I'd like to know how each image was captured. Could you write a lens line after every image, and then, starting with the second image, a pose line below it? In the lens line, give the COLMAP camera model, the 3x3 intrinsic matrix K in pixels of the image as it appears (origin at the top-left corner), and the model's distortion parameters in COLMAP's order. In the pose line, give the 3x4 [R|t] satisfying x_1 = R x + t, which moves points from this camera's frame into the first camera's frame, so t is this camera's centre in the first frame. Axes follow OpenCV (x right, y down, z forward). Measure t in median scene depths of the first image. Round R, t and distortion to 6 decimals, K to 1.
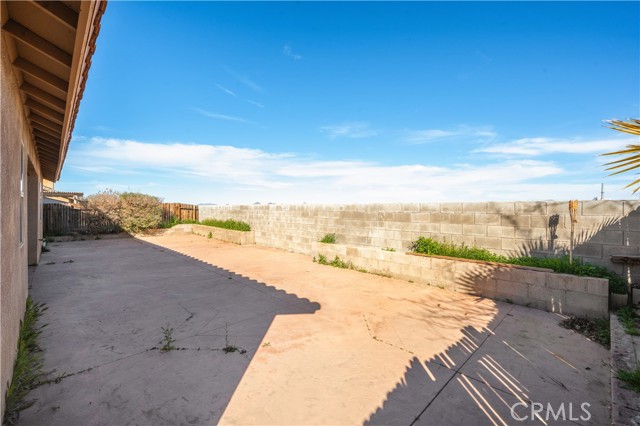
lens RADIAL K [[283.6, 0, 320.0], [0, 283.6, 213.0], [0, 0, 1]] dist [0.002059, 0.000201]
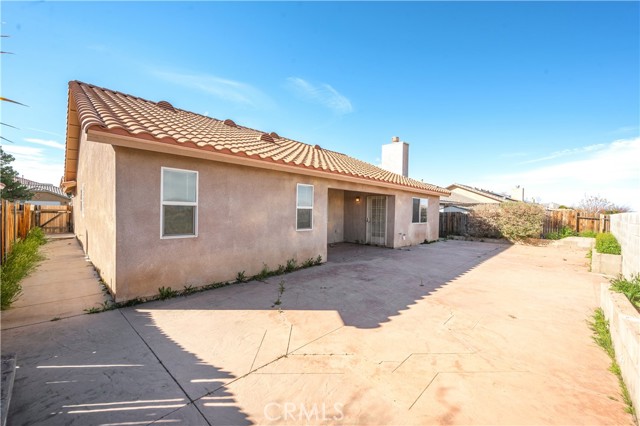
lens RADIAL K [[255.8, 0, 318.9], [0, 255.8, 212.0], [0, 0, 1]] dist [-0.000283, -0.000106]
pose [[0.037530, -0.001161, -0.999295, 0.256602], [-0.033379, 0.999440, -0.002415, -0.006309], [0.998738, 0.033446, 0.037470, 0.268567]]
